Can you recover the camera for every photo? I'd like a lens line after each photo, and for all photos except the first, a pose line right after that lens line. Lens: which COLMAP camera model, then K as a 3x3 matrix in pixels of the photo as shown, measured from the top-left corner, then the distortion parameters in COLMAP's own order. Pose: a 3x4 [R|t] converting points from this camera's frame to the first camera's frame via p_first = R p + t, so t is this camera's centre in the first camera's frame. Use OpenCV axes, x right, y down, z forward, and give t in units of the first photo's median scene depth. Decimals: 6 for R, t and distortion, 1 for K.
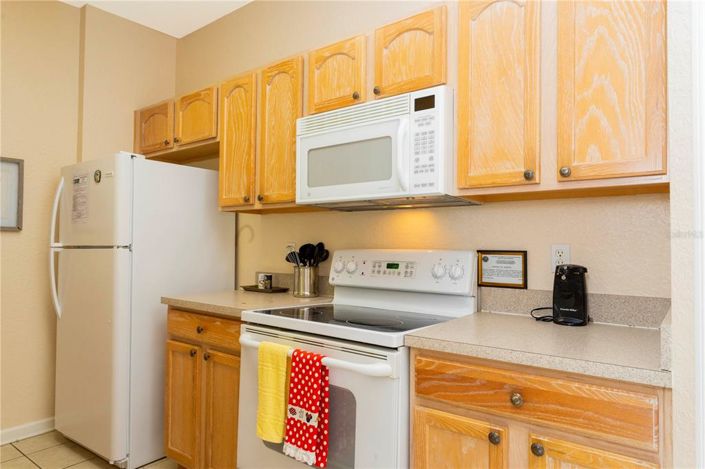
lens RADIAL K [[452.8, 0, 353.9], [0, 452.8, 234.6], [0, 0, 1]] dist [0.007752, 0.003334]
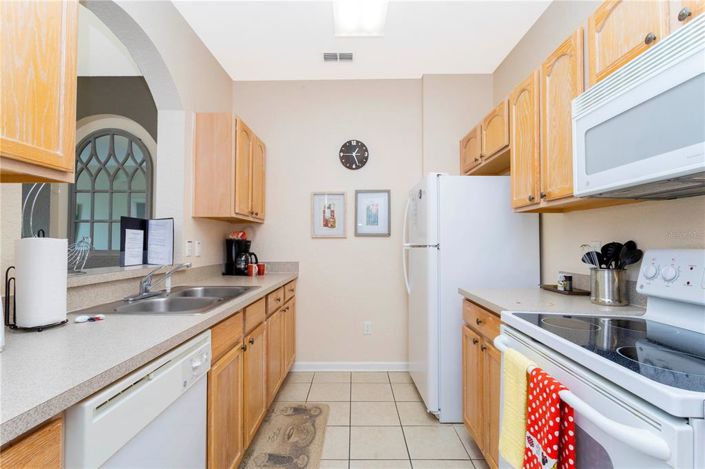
lens RADIAL K [[333.6, 0, 353.6], [0, 333.6, 234.4], [0, 0, 1]] dist [-0.002580, 0.001648]
pose [[0.602071, -0.027653, -0.797963, 0.112464], [0.019835, 0.999610, -0.019675, 0.008087], [0.798196, -0.003981, 0.602385, 0.241543]]
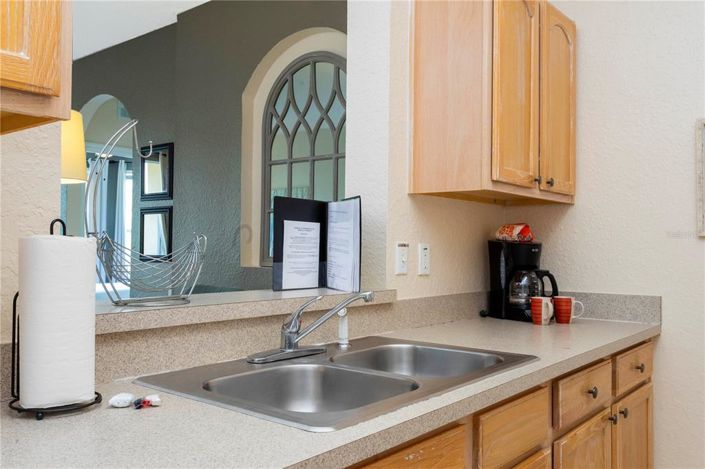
lens RADIAL K [[615.9, 0, 341.8], [0, 615.9, 233.4], [0, 0, 1]] dist [-0.003623, 0.001642]
pose [[-0.036696, -0.027355, -0.998952, -0.072341], [0.009142, 0.999574, -0.027708, 0.007439], [0.999285, -0.010150, -0.036430, 0.388117]]
